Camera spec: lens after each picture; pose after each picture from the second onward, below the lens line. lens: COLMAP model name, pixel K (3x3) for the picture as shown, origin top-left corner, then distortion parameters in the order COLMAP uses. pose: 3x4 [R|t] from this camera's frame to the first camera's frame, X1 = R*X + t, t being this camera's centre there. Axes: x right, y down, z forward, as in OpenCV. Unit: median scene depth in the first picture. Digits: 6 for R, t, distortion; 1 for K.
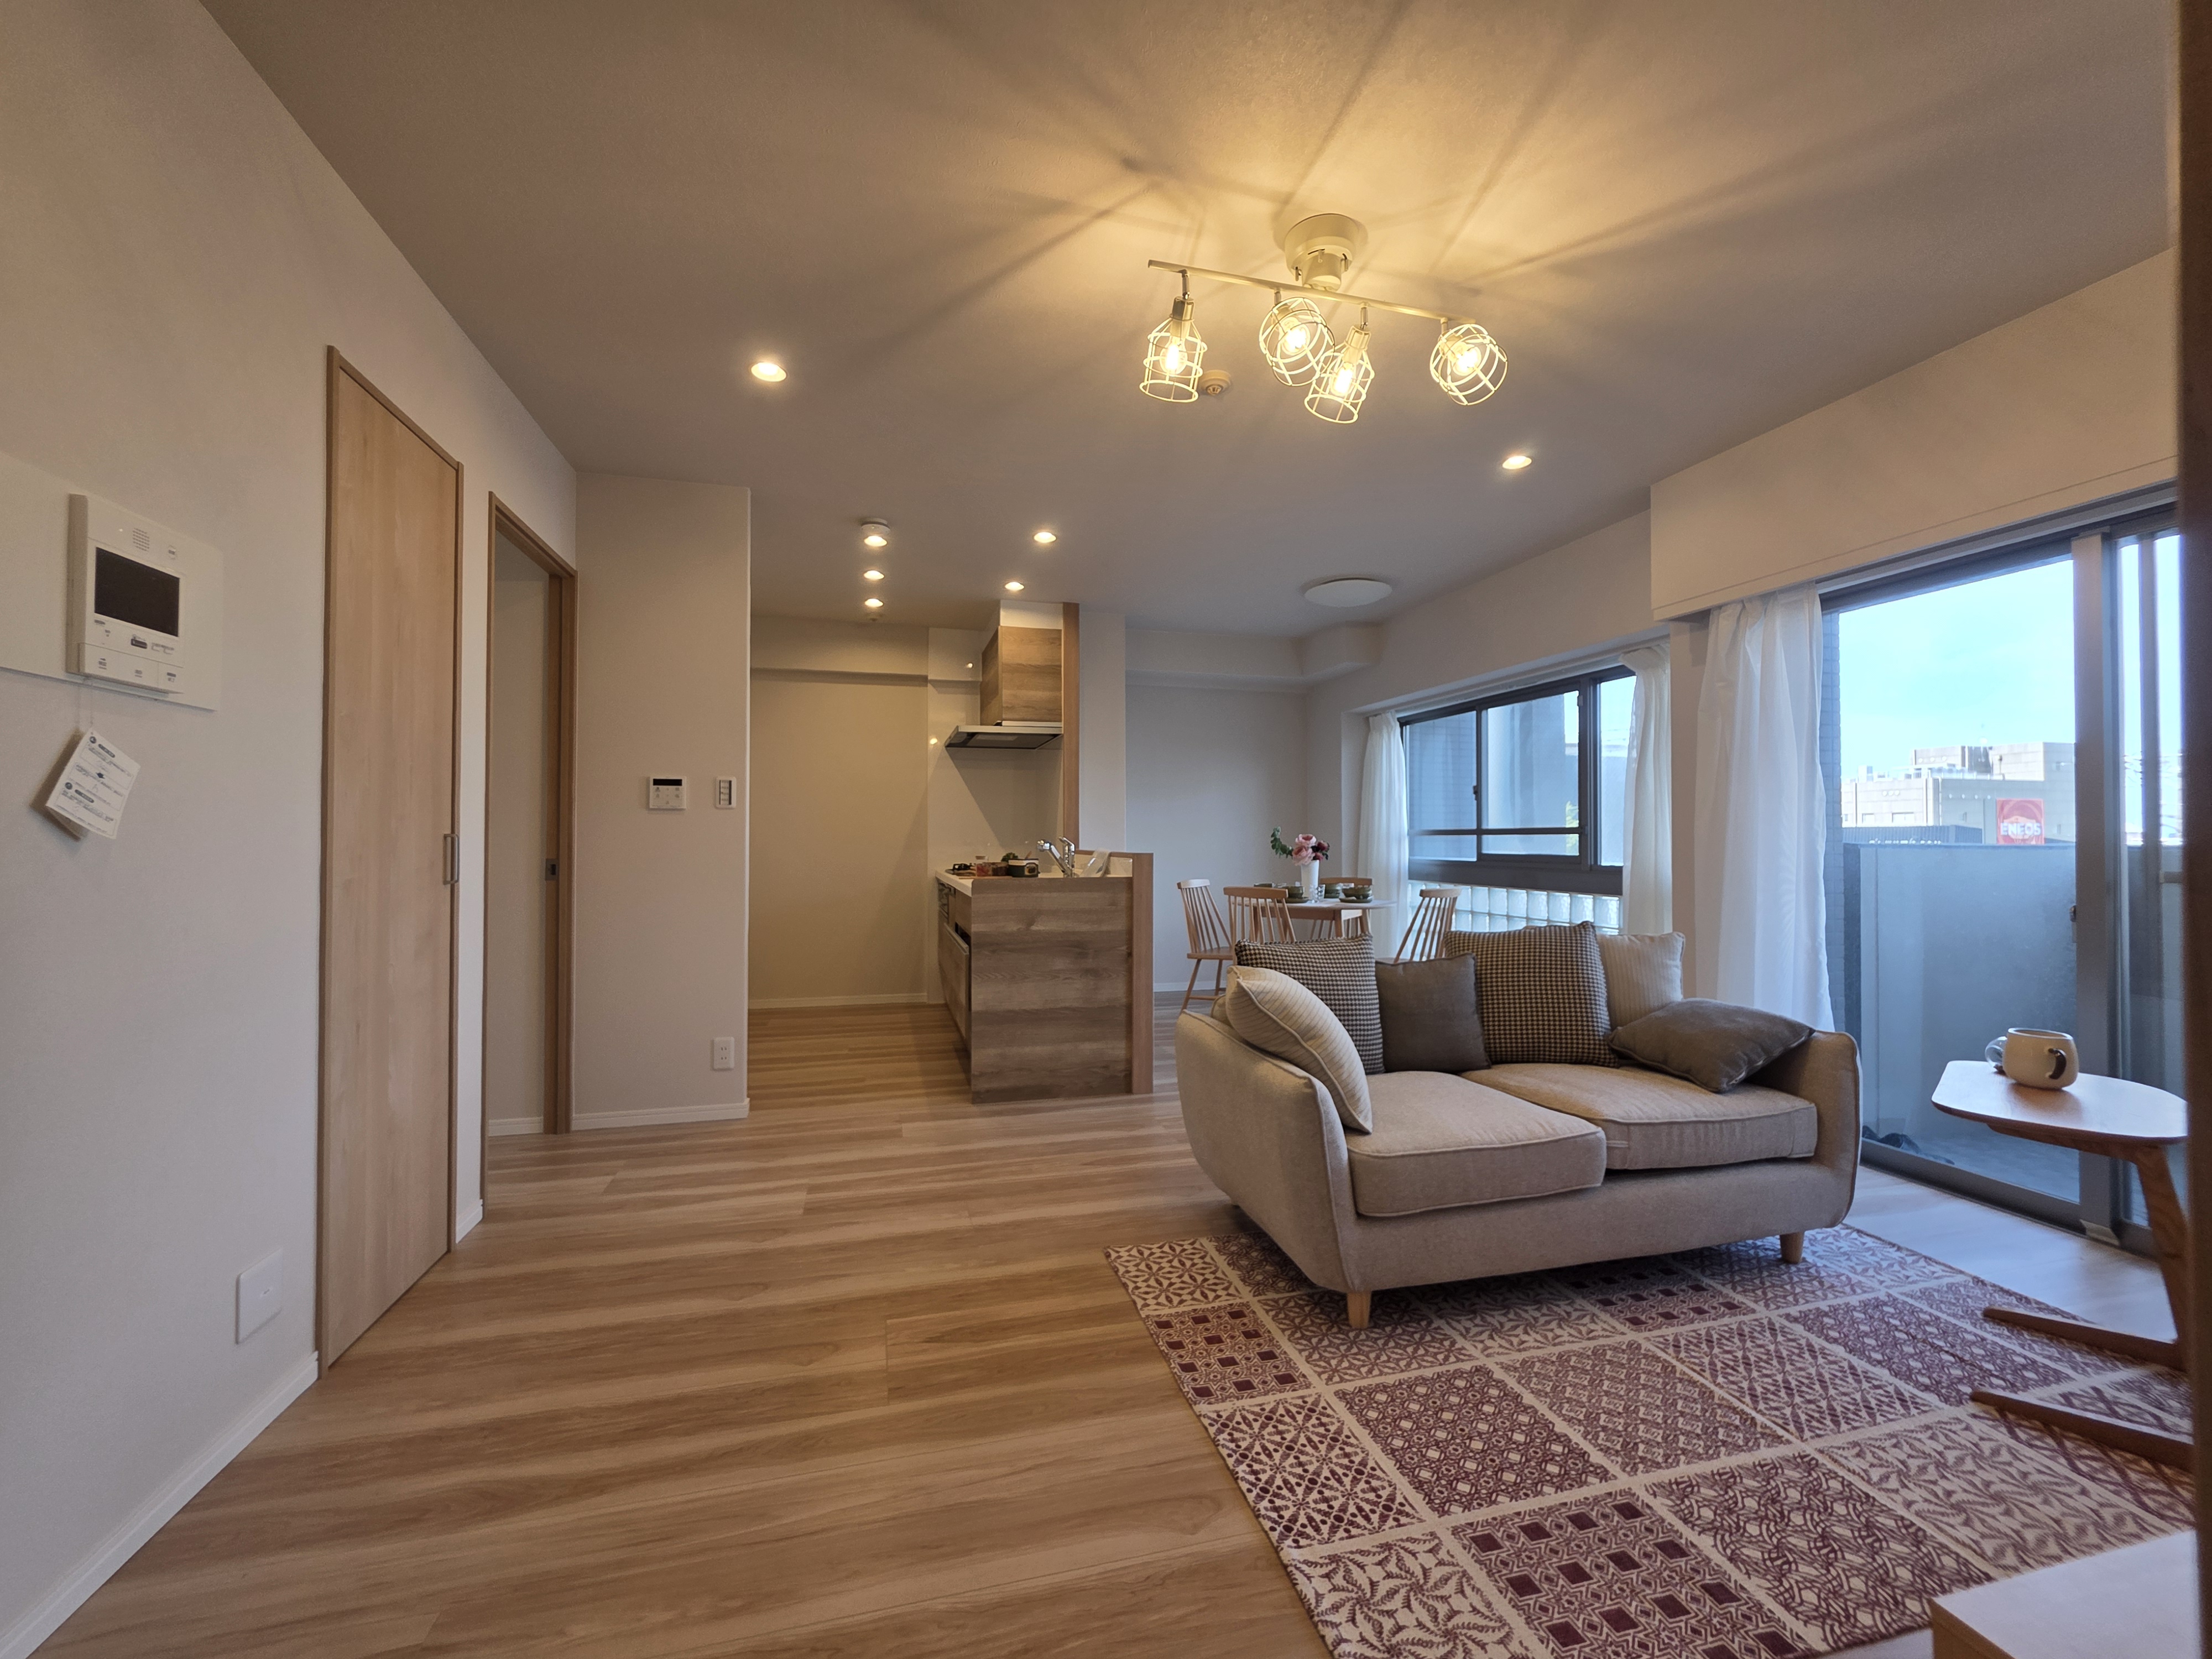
lens RADIAL K [[885.0, 0, 1099.4], [0, 885.0, 831.5], [0, 0, 1]] dist [0.000058, 0.000166]
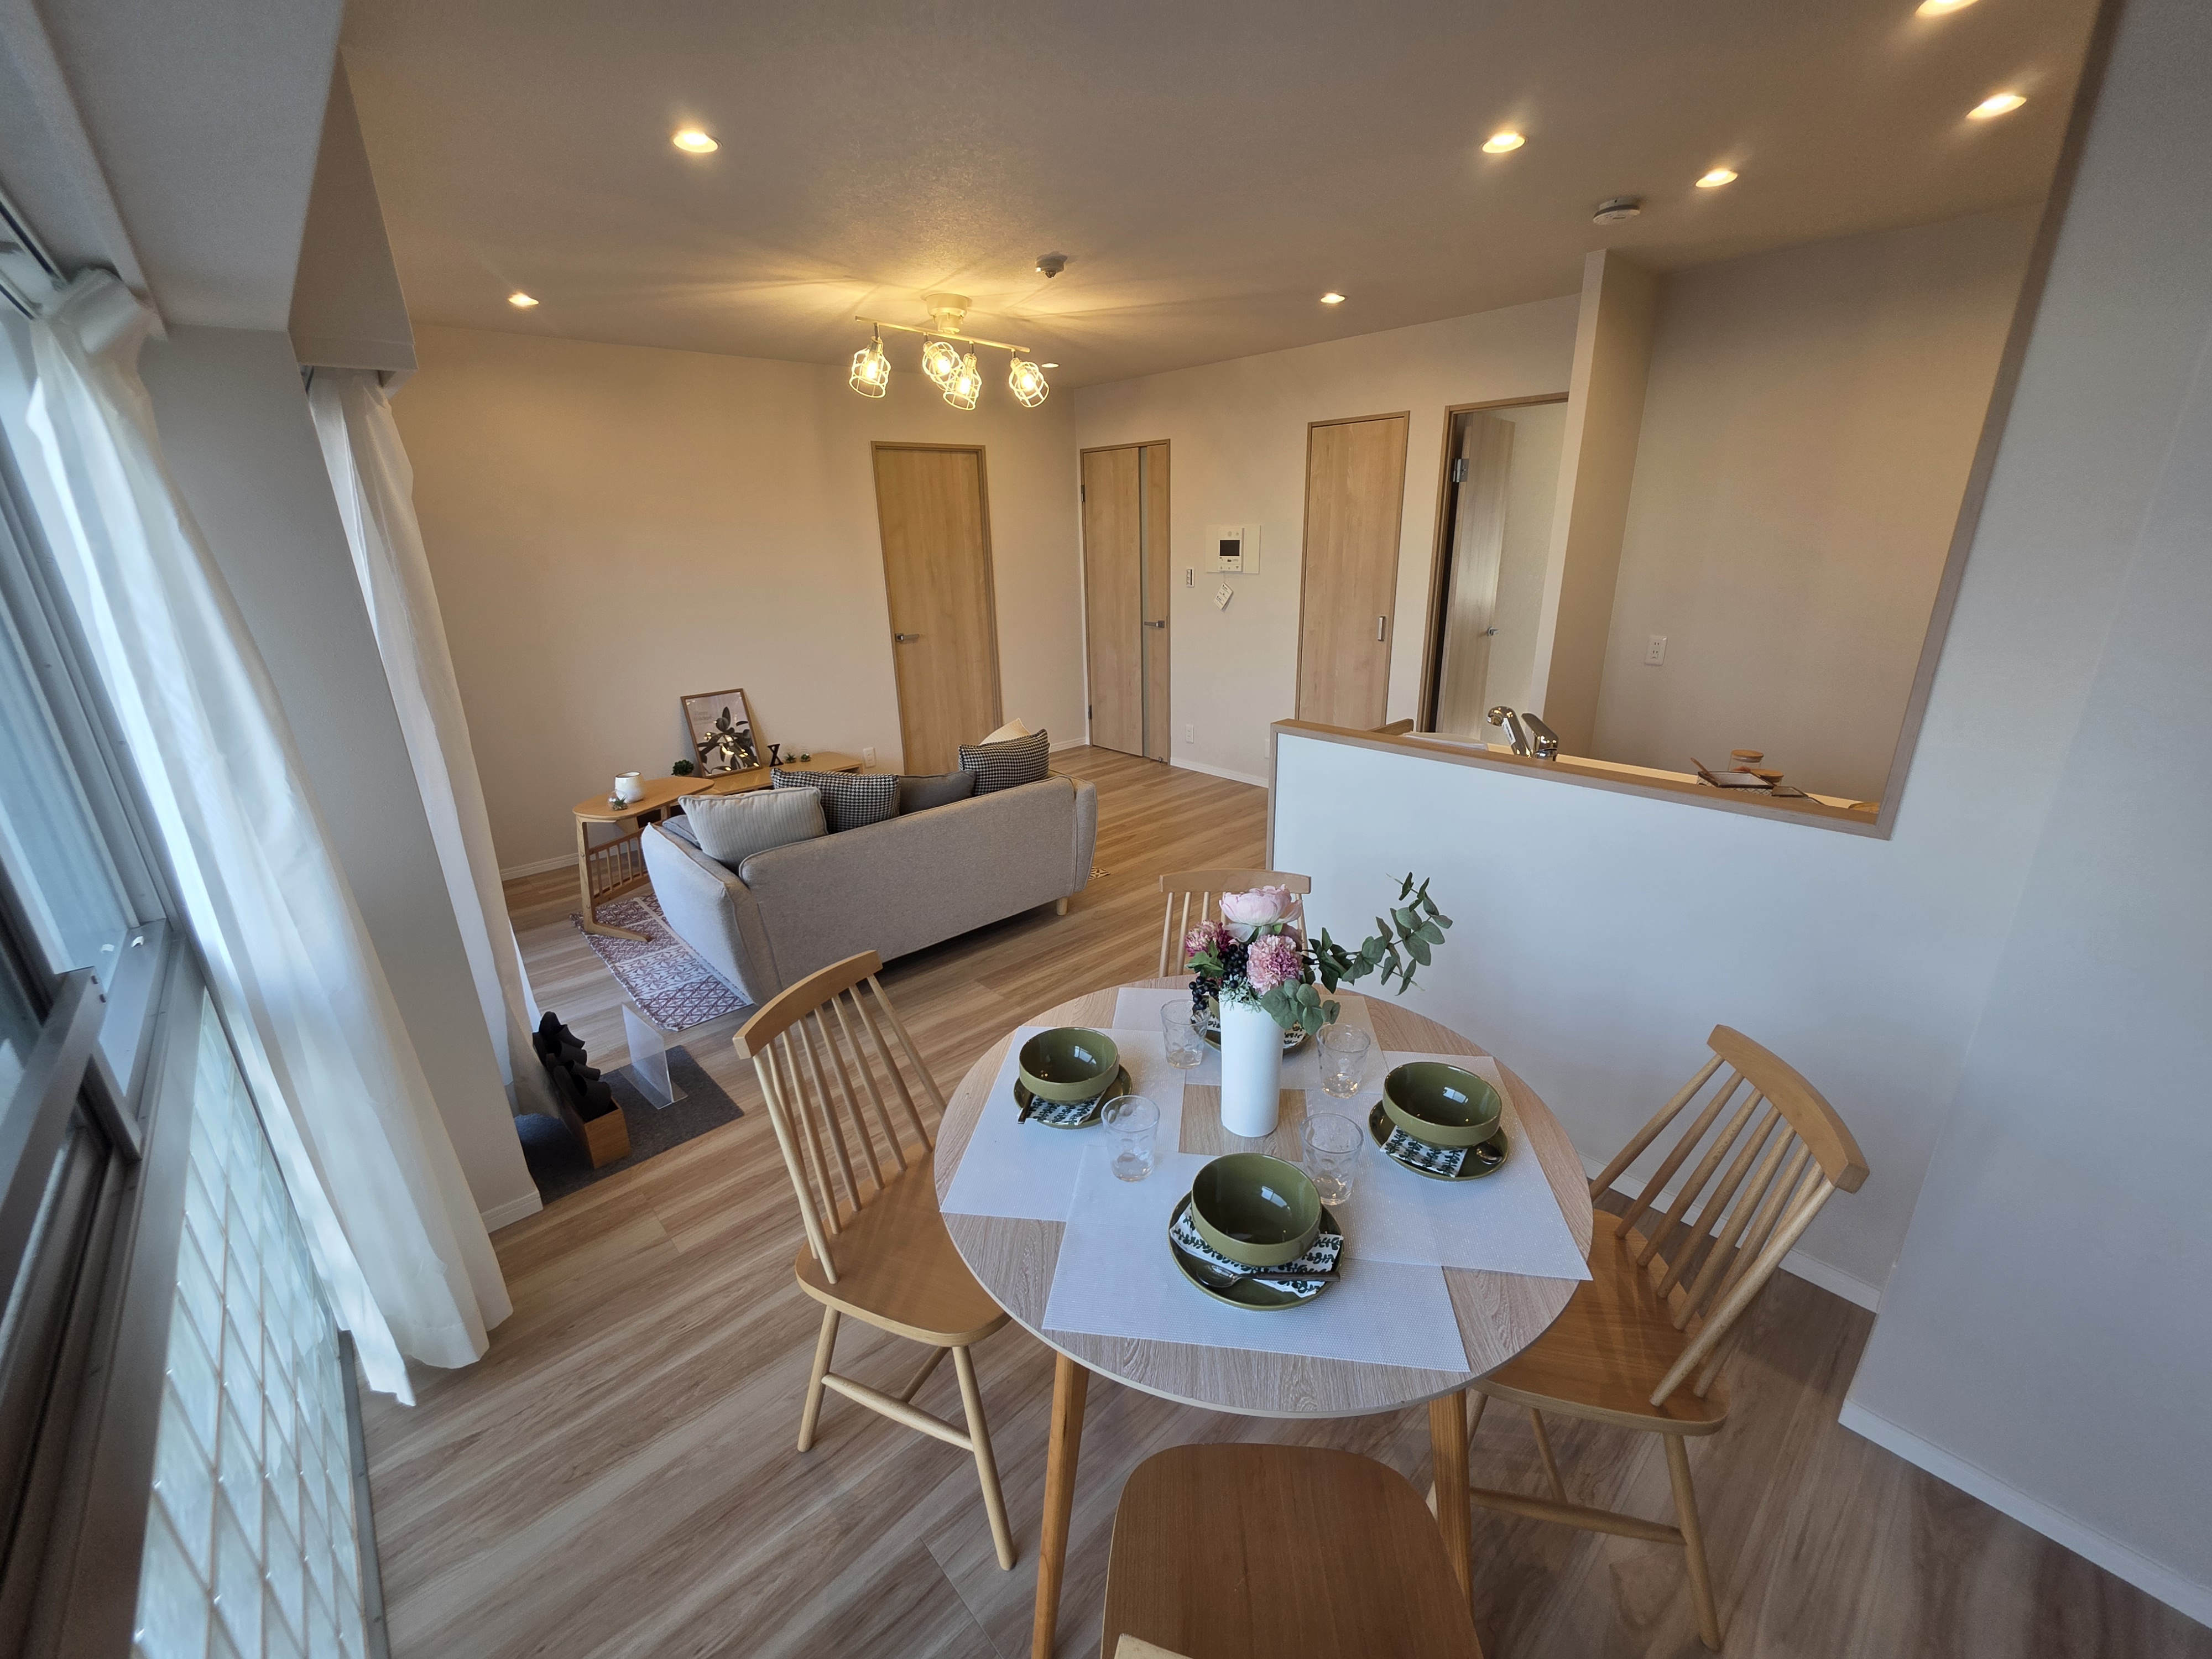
lens RADIAL K [[885.0, 0, 1105.7], [0, 885.0, 832.8], [0, 0, 1]] dist [0.000058, 0.000166]
pose [[-0.880787, 0.176200, -0.439509, 0.871133], [0.029766, 0.946955, 0.319985, -0.209866], [0.472577, 0.268756, -0.839310, 2.730430]]
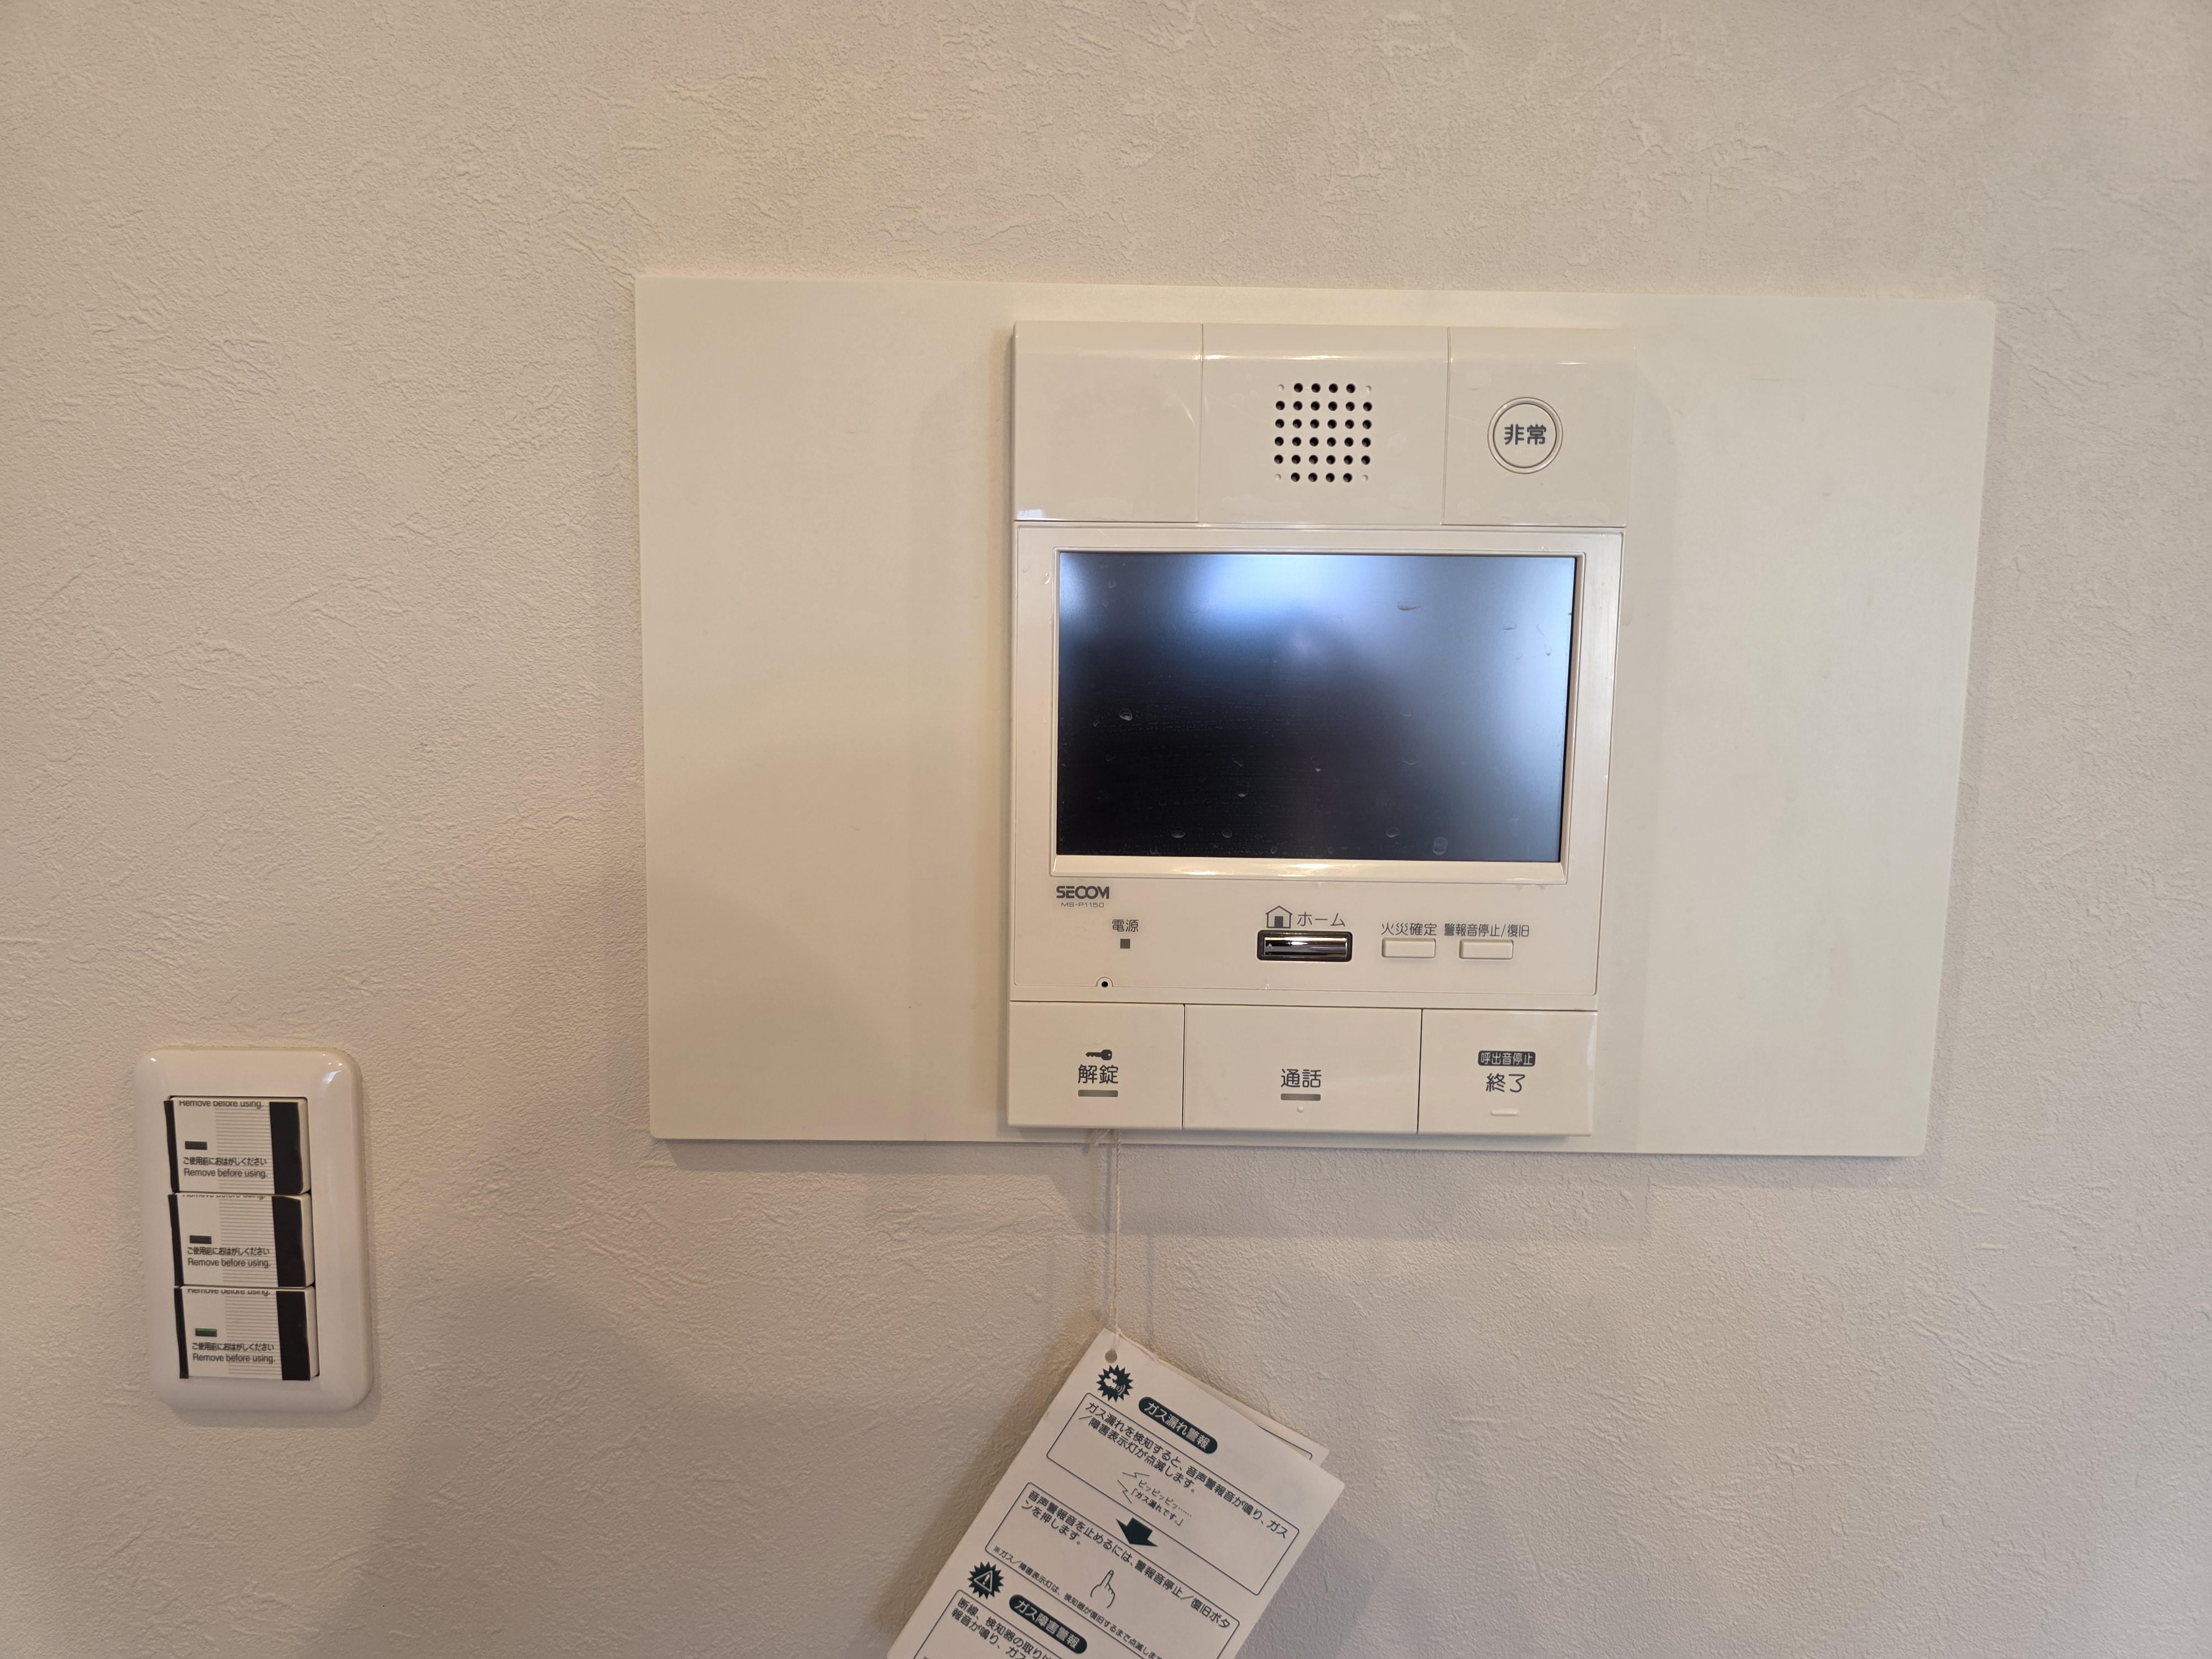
lens RADIAL K [[1492.3, 0, 1104.3], [0, 1492.3, 825.2], [0, 0, 1]] dist [-0.009976, -0.002769]
pose [[-0.256282, 0.088751, -0.962519, -0.447777], [-0.003736, 0.995677, 0.092804, -0.165291], [0.966595, 0.027380, -0.254842, 0.632893]]
